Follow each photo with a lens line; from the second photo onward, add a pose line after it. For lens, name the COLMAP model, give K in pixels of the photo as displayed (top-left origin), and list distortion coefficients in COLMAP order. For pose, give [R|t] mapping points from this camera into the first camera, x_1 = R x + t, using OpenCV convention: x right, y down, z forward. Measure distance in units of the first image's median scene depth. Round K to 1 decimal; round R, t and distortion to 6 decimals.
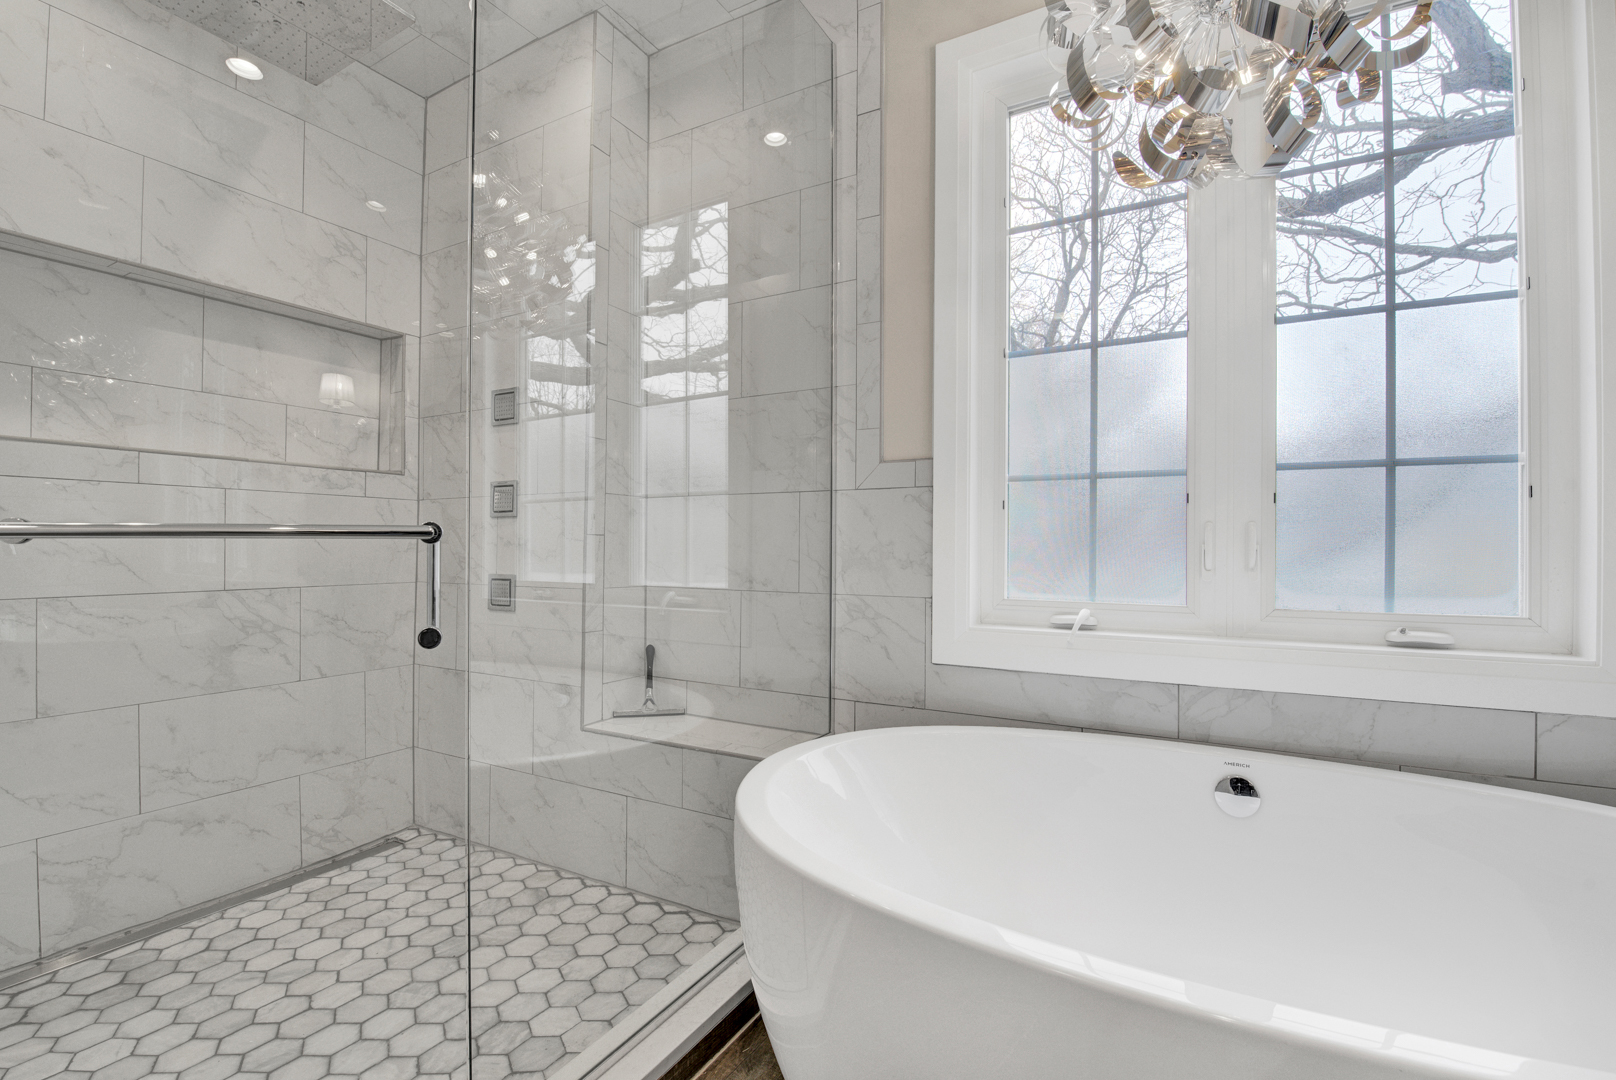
lens RADIAL K [[695.5, 0, 798.0], [0, 695.5, 546.5], [0, 0, 1]] dist [0.003436, -0.013373]
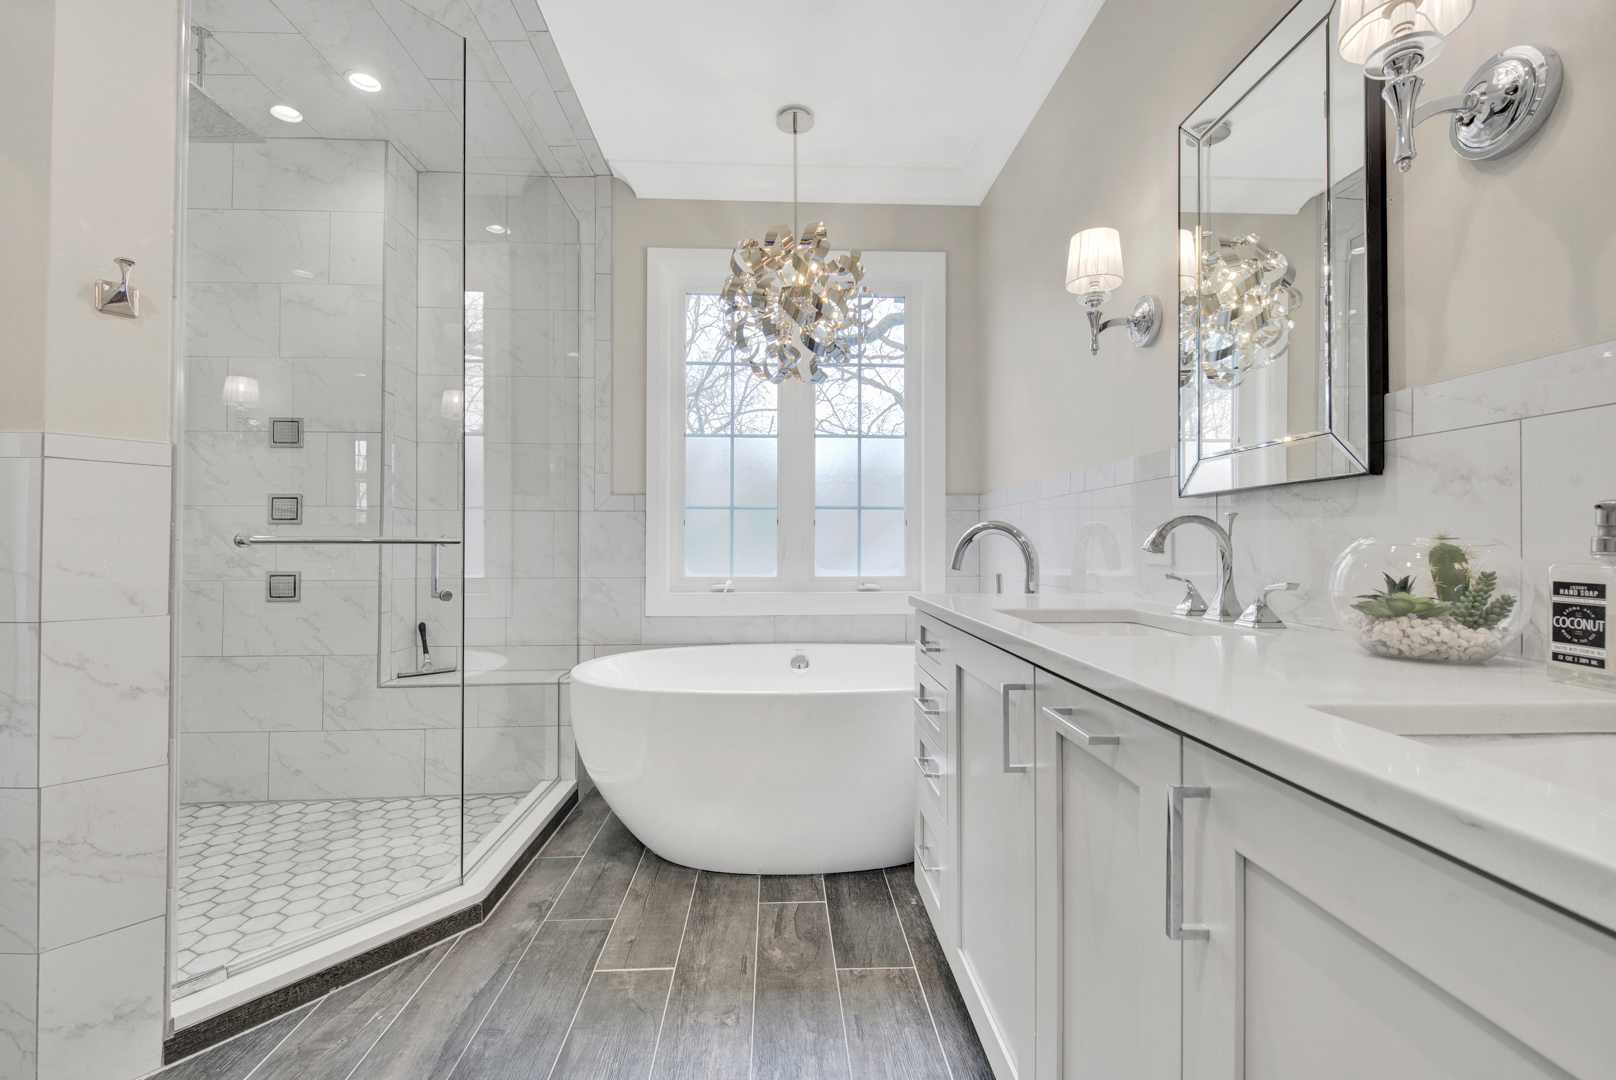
lens RADIAL K [[695.5, 0, 798.0], [0, 695.5, 546.5], [0, 0, 1]] dist [0.003436, -0.013373]
pose [[0.842382, -0.003390, 0.538870, -0.382635], [0.002413, 0.999994, 0.002518, -0.004071], [-0.538875, -0.000821, 0.842385, -0.582077]]
